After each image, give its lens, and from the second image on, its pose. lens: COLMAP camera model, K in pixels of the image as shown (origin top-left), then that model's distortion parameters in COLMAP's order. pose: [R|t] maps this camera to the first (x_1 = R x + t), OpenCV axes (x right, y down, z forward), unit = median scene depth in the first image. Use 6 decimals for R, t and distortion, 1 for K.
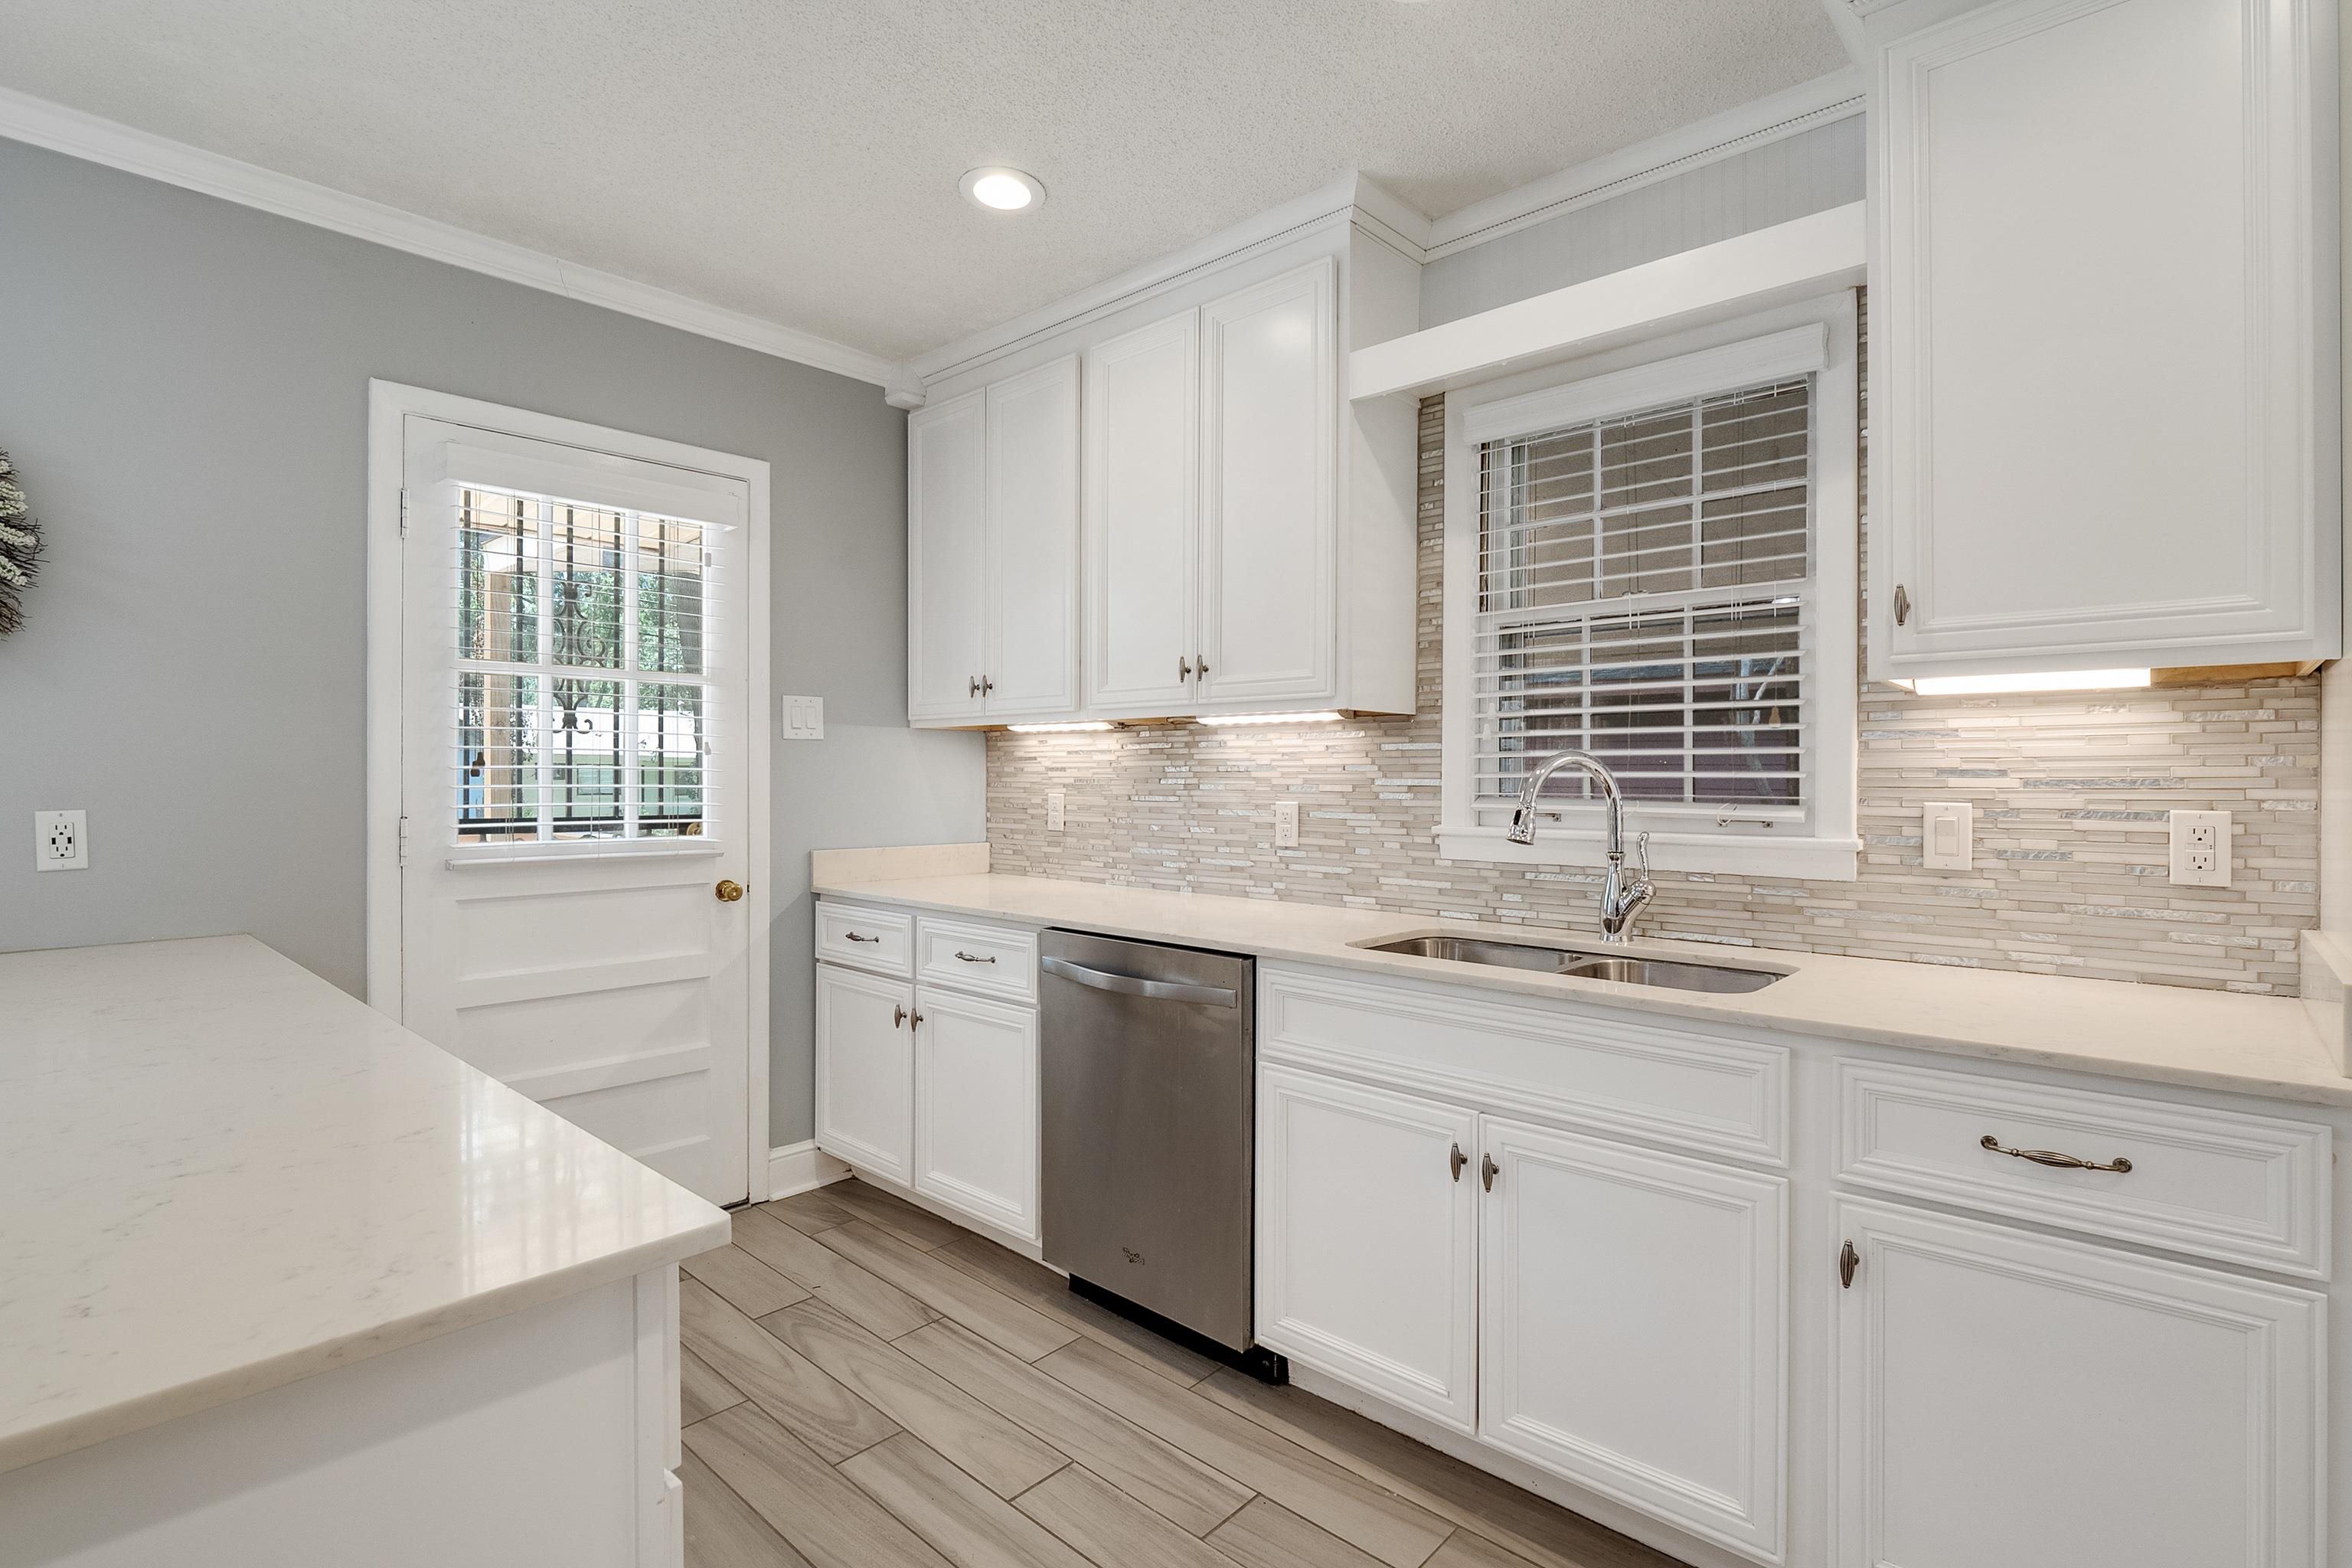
lens RADIAL K [[1113.2, 0, 1153.6], [0, 1113.2, 777.0], [0, 0, 1]] dist [-0.009614, -0.001699]
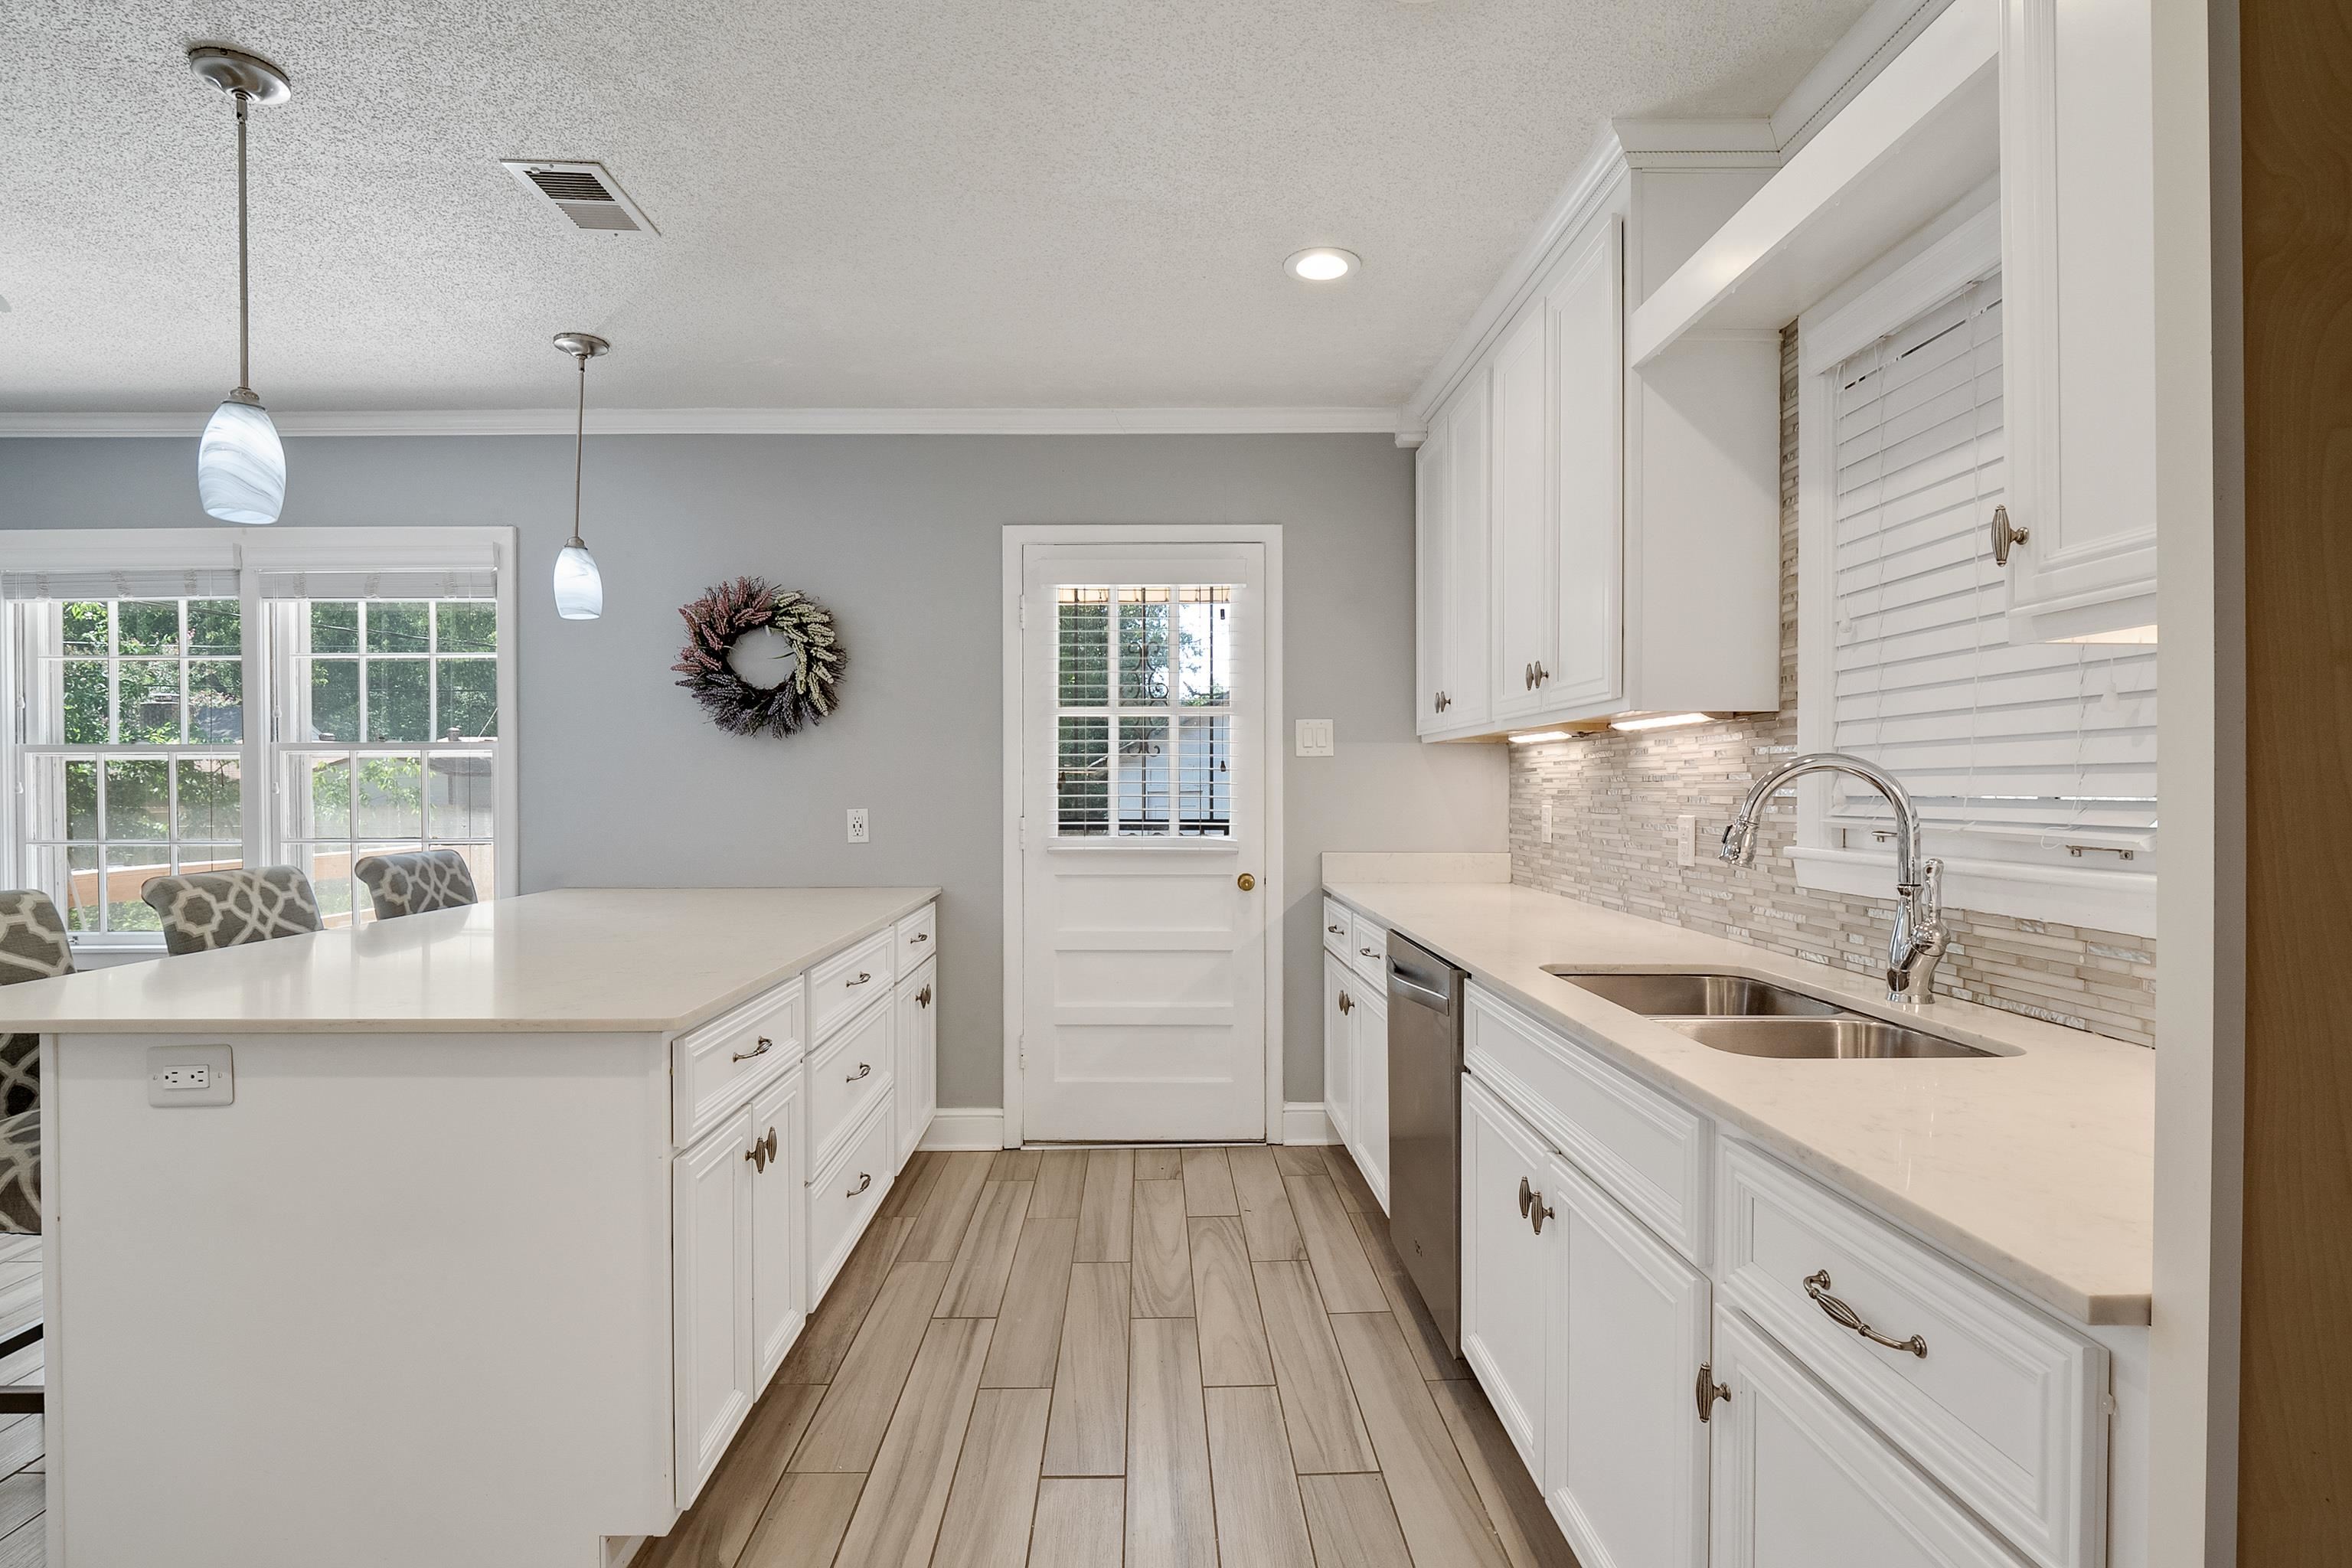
lens RADIAL K [[1115.5, 0, 1145.0], [0, 1115.5, 794.3], [0, 0, 1]] dist [-0.012714, -0.000665]
pose [[0.690097, 0.000809, -0.723717, 0.510122], [0.002013, 0.999993, 0.003037, 0.002200], [0.723714, -0.003553, 0.690091, 0.086199]]
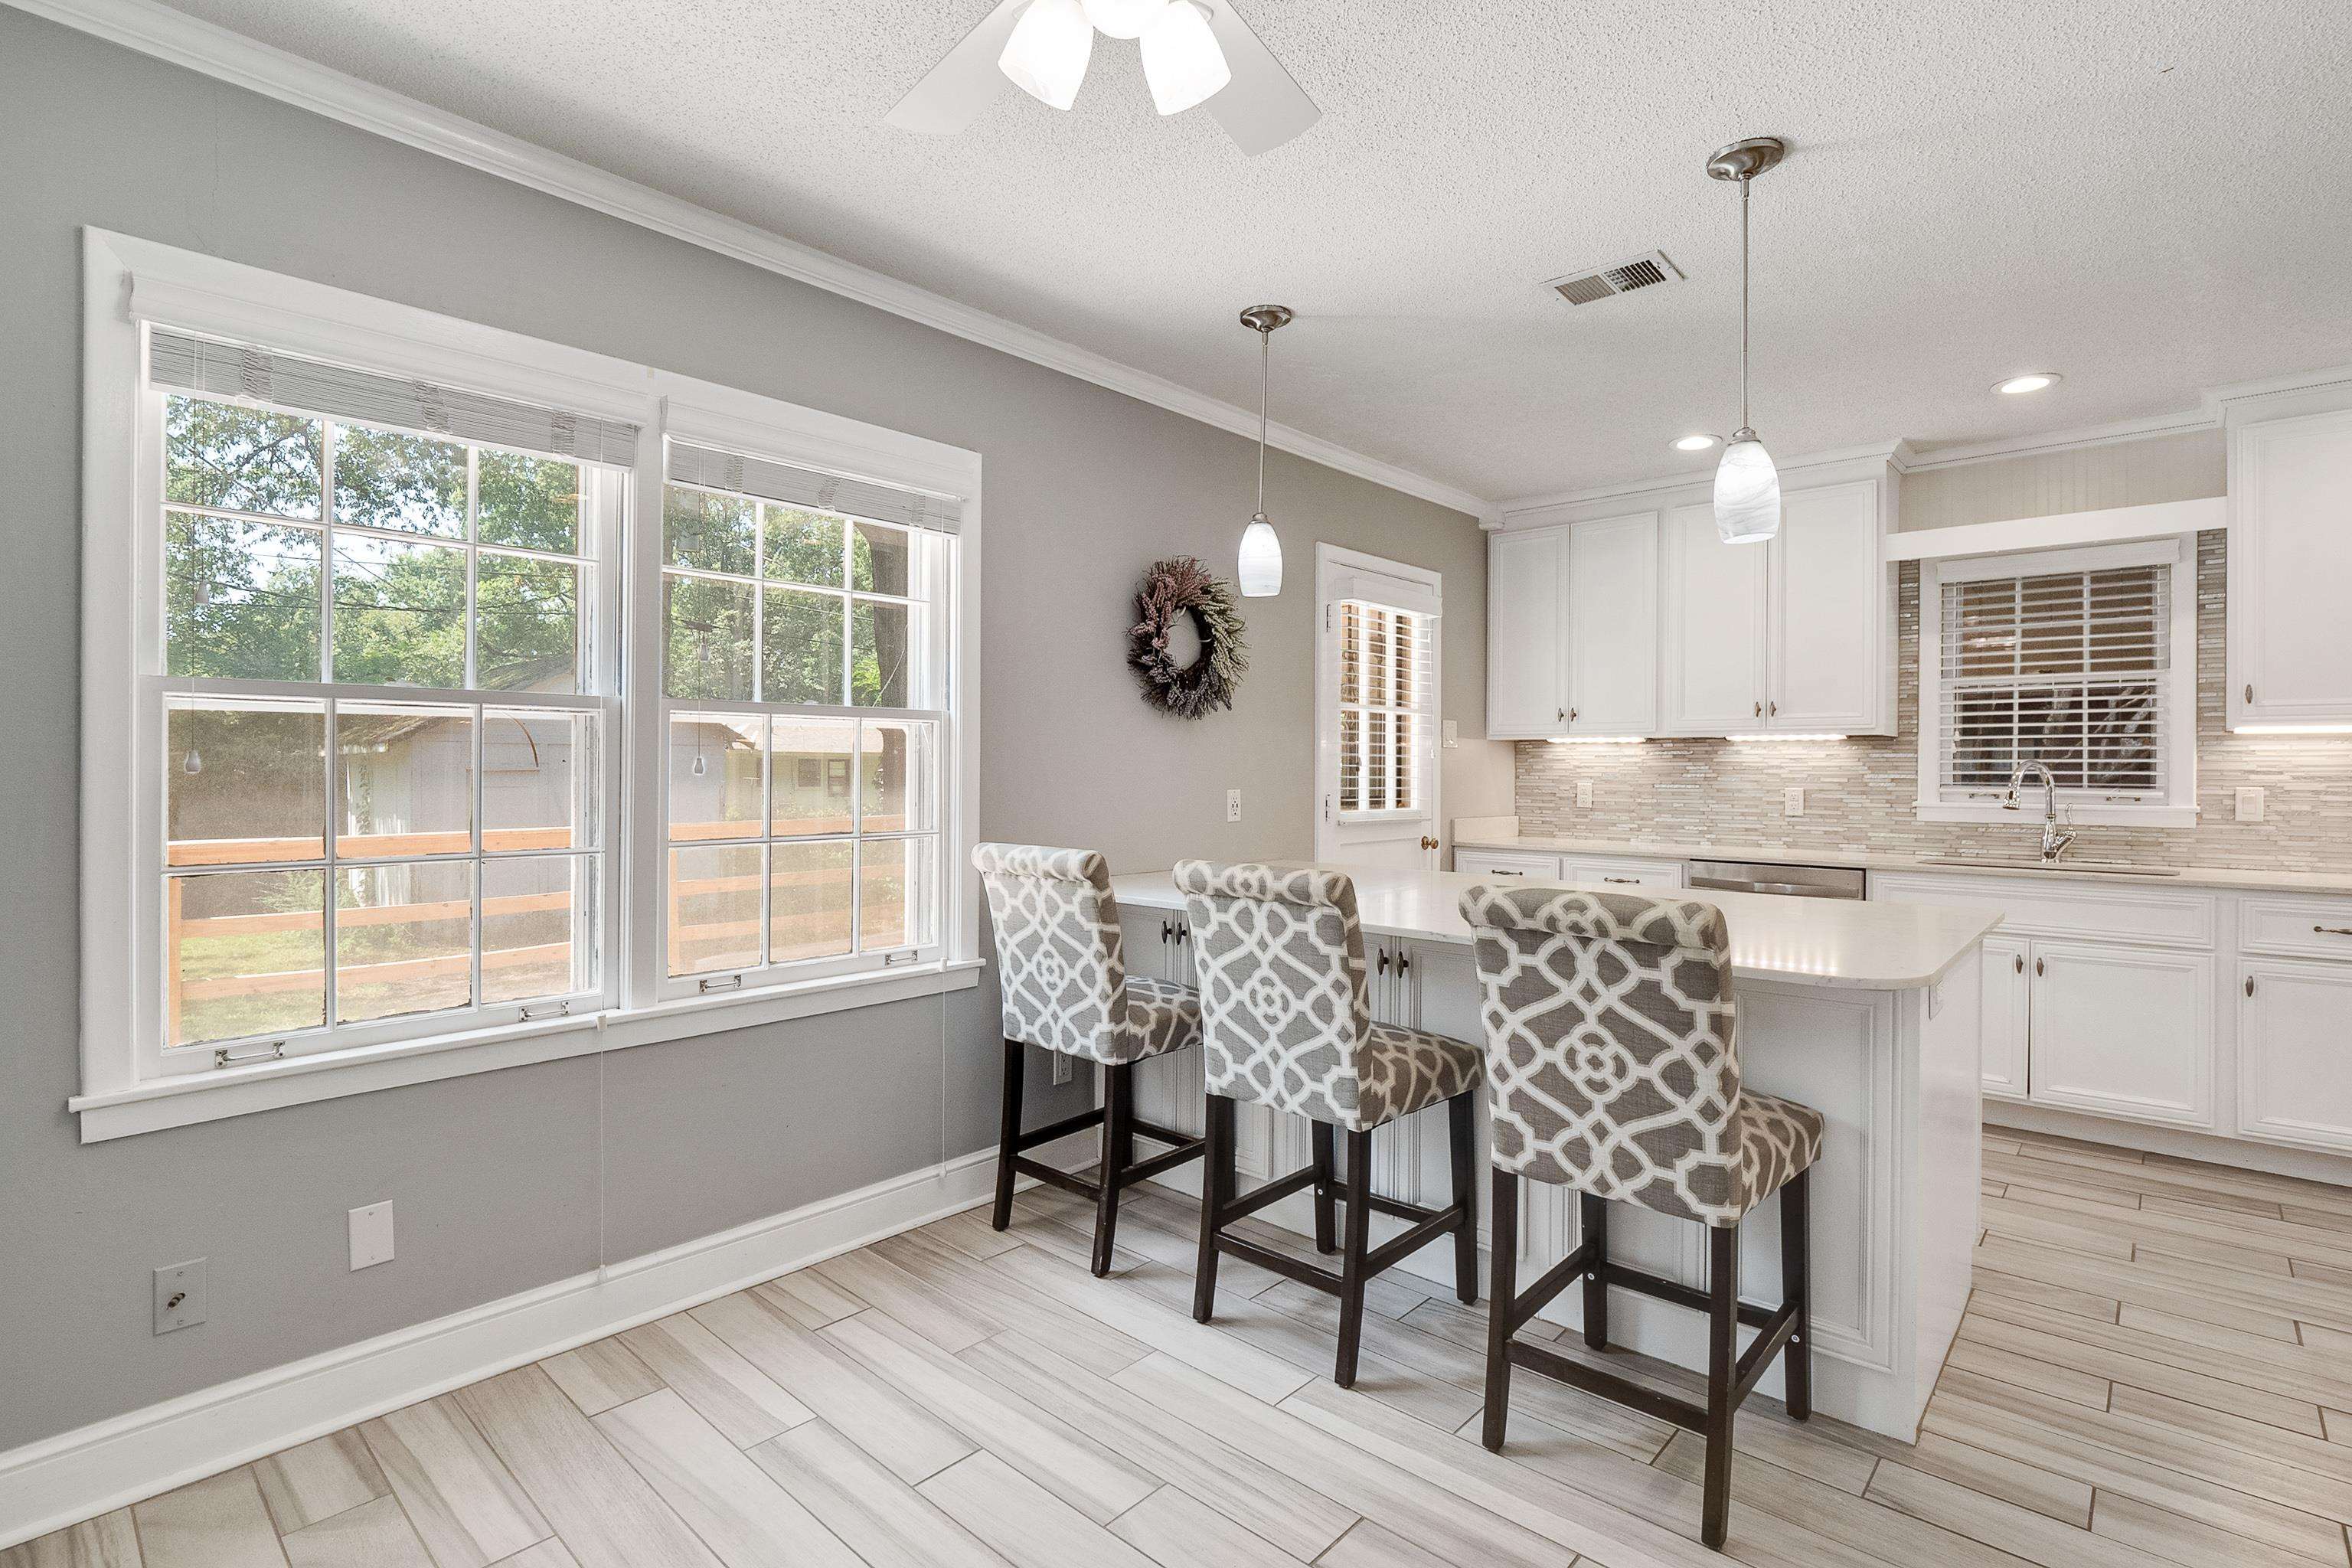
lens RADIAL K [[1100.6, 0, 1154.9], [0, 1100.6, 762.1], [0, 0, 1]] dist [-0.026008, -0.000182]
pose [[0.999947, 0.003151, -0.009839, -0.891594], [-0.003217, 0.999972, -0.006701, -0.002654], [0.009818, 0.006732, 0.999929, -0.685002]]
